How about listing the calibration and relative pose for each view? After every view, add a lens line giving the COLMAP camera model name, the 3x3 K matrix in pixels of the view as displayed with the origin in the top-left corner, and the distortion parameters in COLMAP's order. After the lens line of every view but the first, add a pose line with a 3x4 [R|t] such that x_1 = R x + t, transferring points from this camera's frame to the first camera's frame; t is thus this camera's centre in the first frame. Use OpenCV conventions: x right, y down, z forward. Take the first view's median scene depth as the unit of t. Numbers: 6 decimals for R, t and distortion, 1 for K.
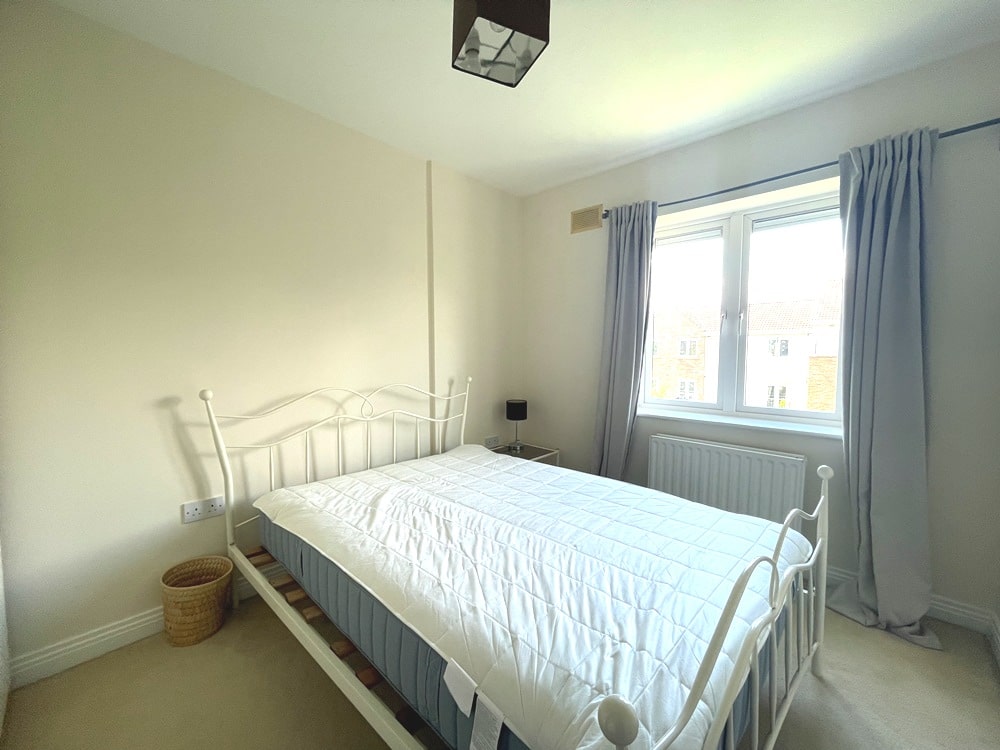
lens RADIAL K [[405.8, 0, 500.3], [0, 405.8, 369.4], [0, 0, 1]] dist [-0.002366, -0.000571]
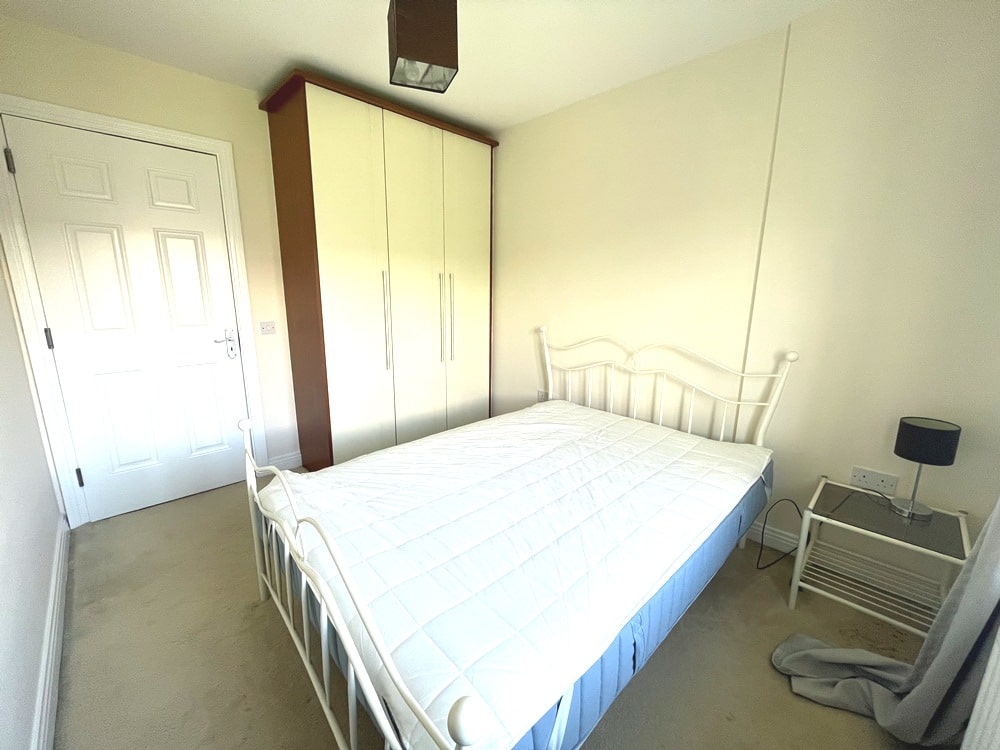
lens RADIAL K [[405.8, 0, 500.6], [0, 405.8, 374.5], [0, 0, 1]] dist [-0.002366, -0.000571]
pose [[-0.052706, 0.197866, -0.978811, 0.732057], [-0.061411, 0.977676, 0.200943, -0.060048], [0.996720, 0.070701, -0.039378, 0.710189]]
